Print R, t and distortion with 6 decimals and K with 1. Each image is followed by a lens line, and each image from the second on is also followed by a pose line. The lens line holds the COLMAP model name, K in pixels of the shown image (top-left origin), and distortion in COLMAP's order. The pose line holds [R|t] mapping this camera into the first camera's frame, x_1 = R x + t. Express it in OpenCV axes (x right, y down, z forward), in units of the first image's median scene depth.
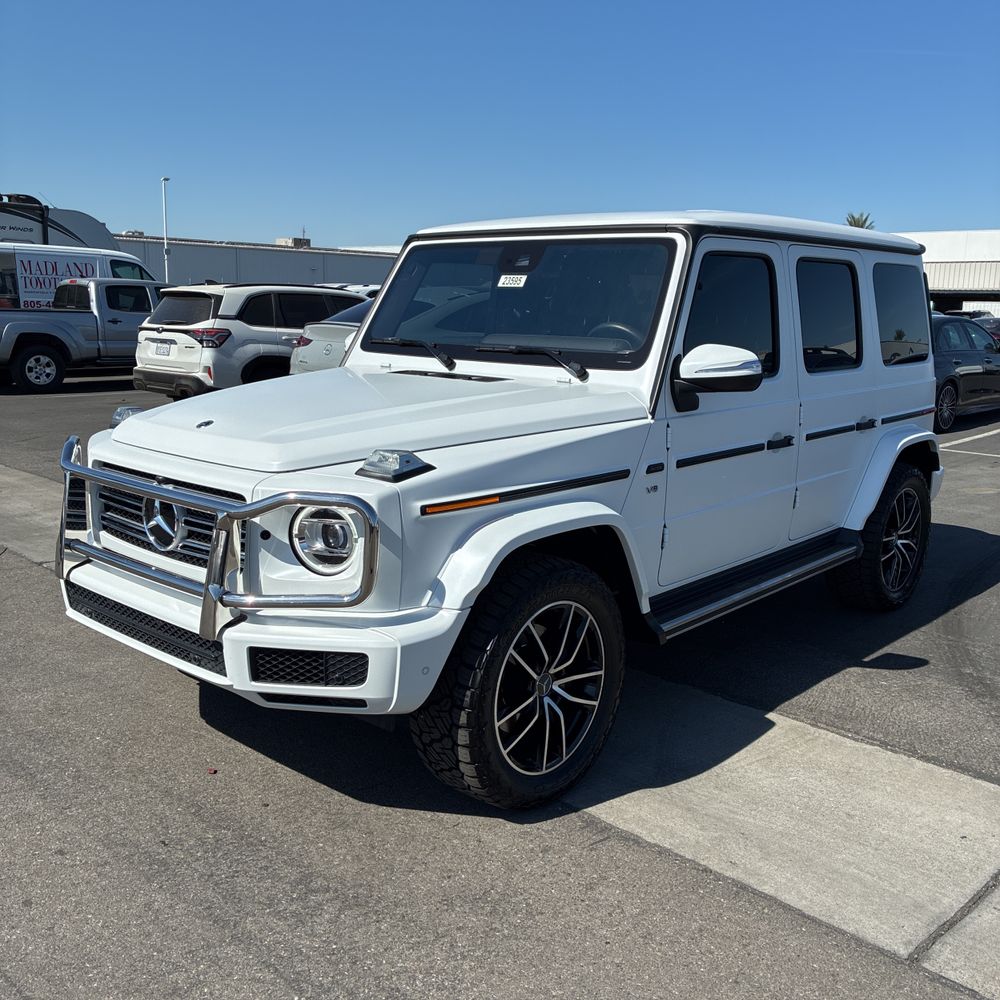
lens RADIAL K [[1016.7, 0, 513.1], [0, 1016.7, 495.5], [0, 0, 1]] dist [0.027853, 0.000000]
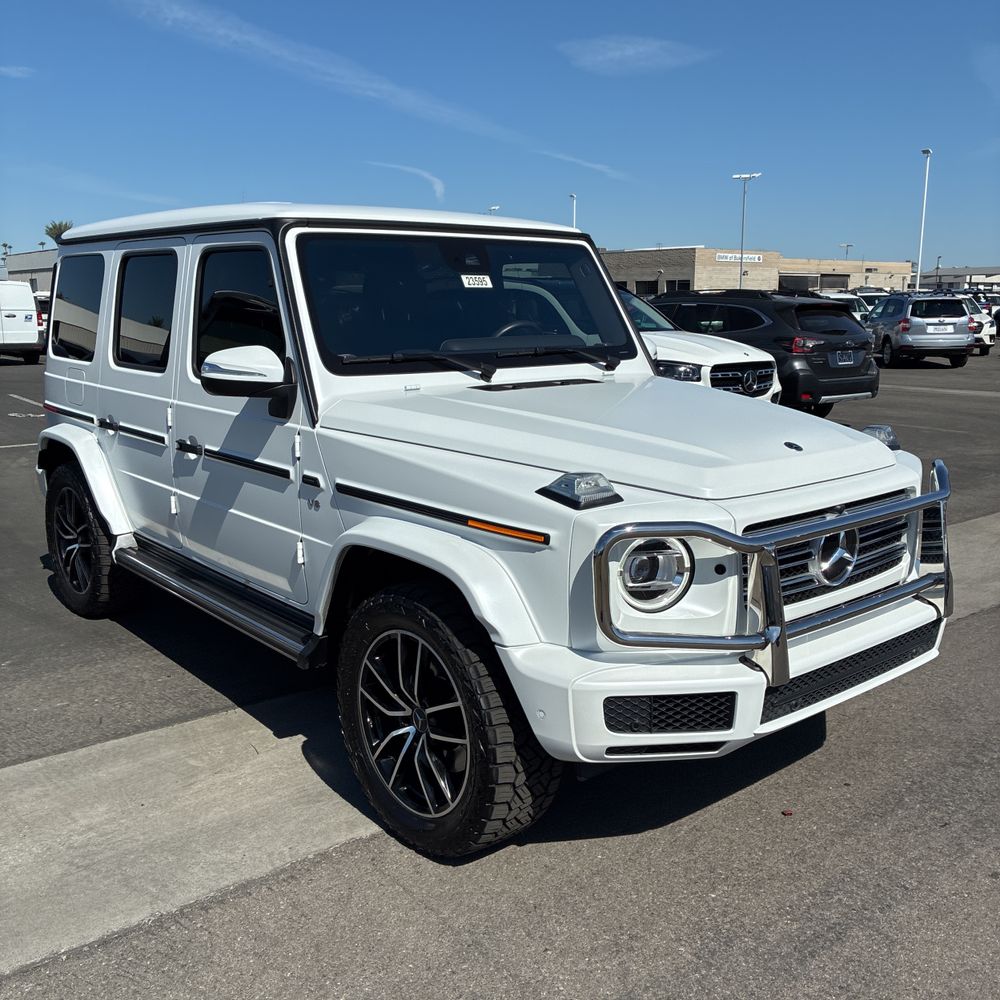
lens RADIAL K [[1016.7, 0, 489.4], [0, 1016.7, 512.5], [0, 0, 1]] dist [0.027853, 0.000000]
pose [[0.152647, -0.226535, 0.961967, -0.959727], [0.190922, 0.961797, 0.196200, -0.189665], [-0.969664, 0.153712, 0.190066, 0.851446]]
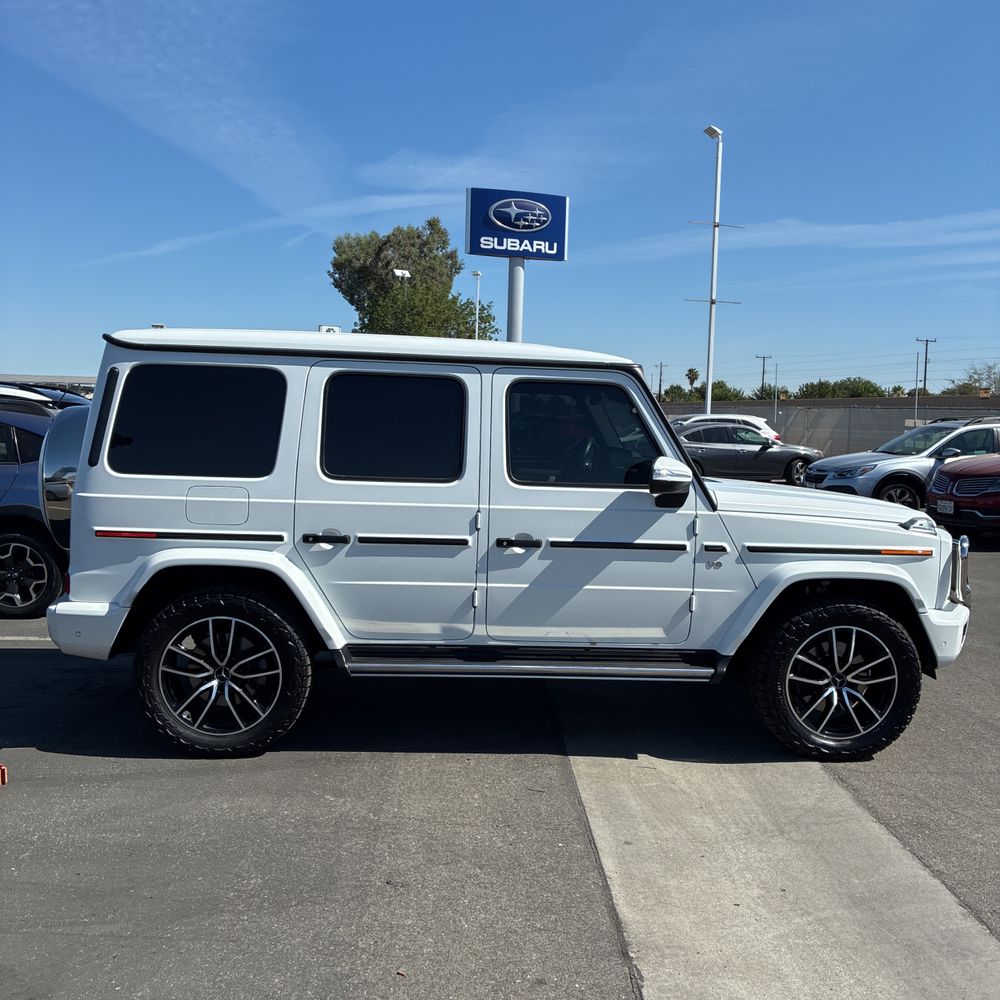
lens RADIAL K [[1016.7, 0, 501.9], [0, 1016.7, 500.6], [0, 0, 1]] dist [0.027853, 0.000000]
pose [[-0.717803, -0.100058, 0.689019, -0.819435], [0.087717, 0.968738, 0.232060, -0.425091], [-0.690698, 0.227012, -0.686587, 2.086404]]
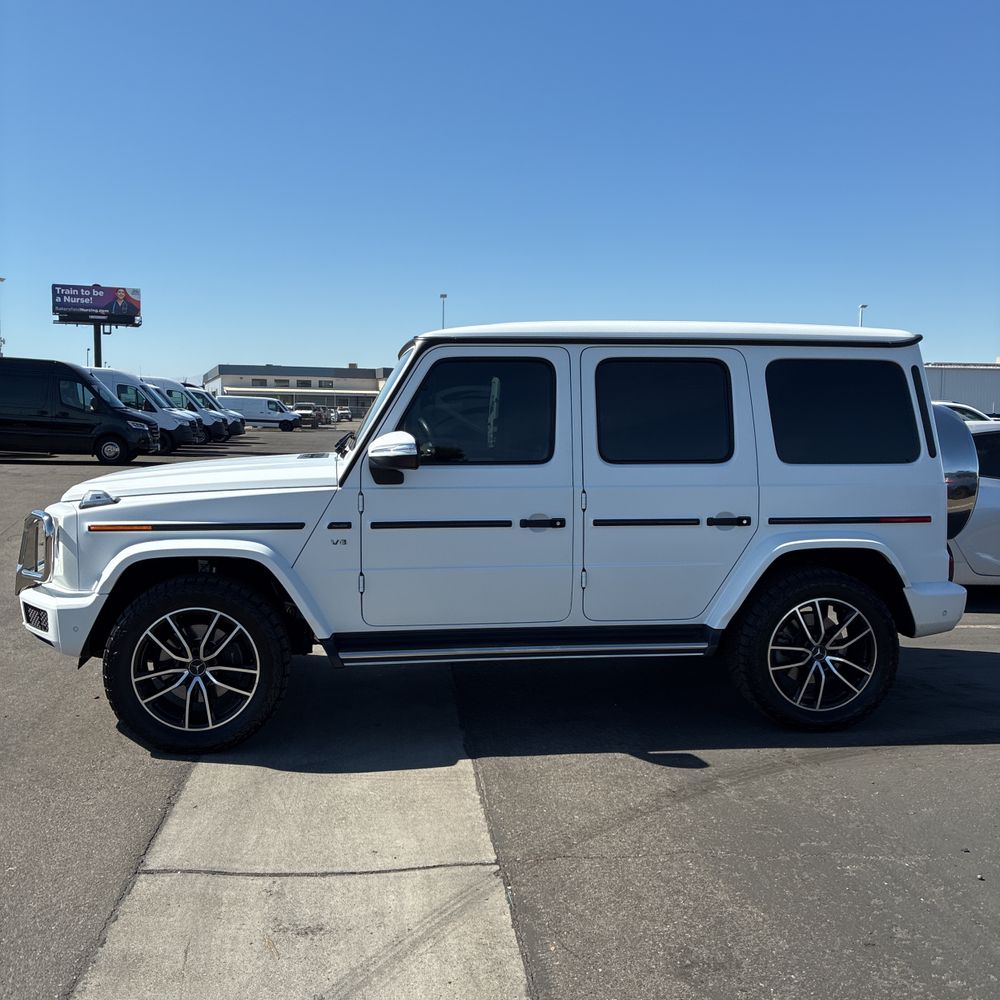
lens RADIAL K [[1016.7, 0, 489.0], [0, 1016.7, 499.1], [0, 0, 1]] dist [0.027853, 0.000000]
pose [[0.755709, 0.040502, -0.653654, 0.950615], [-0.115720, 0.990639, -0.072404, 0.008680], [0.644603, 0.130357, 0.753322, 0.130090]]
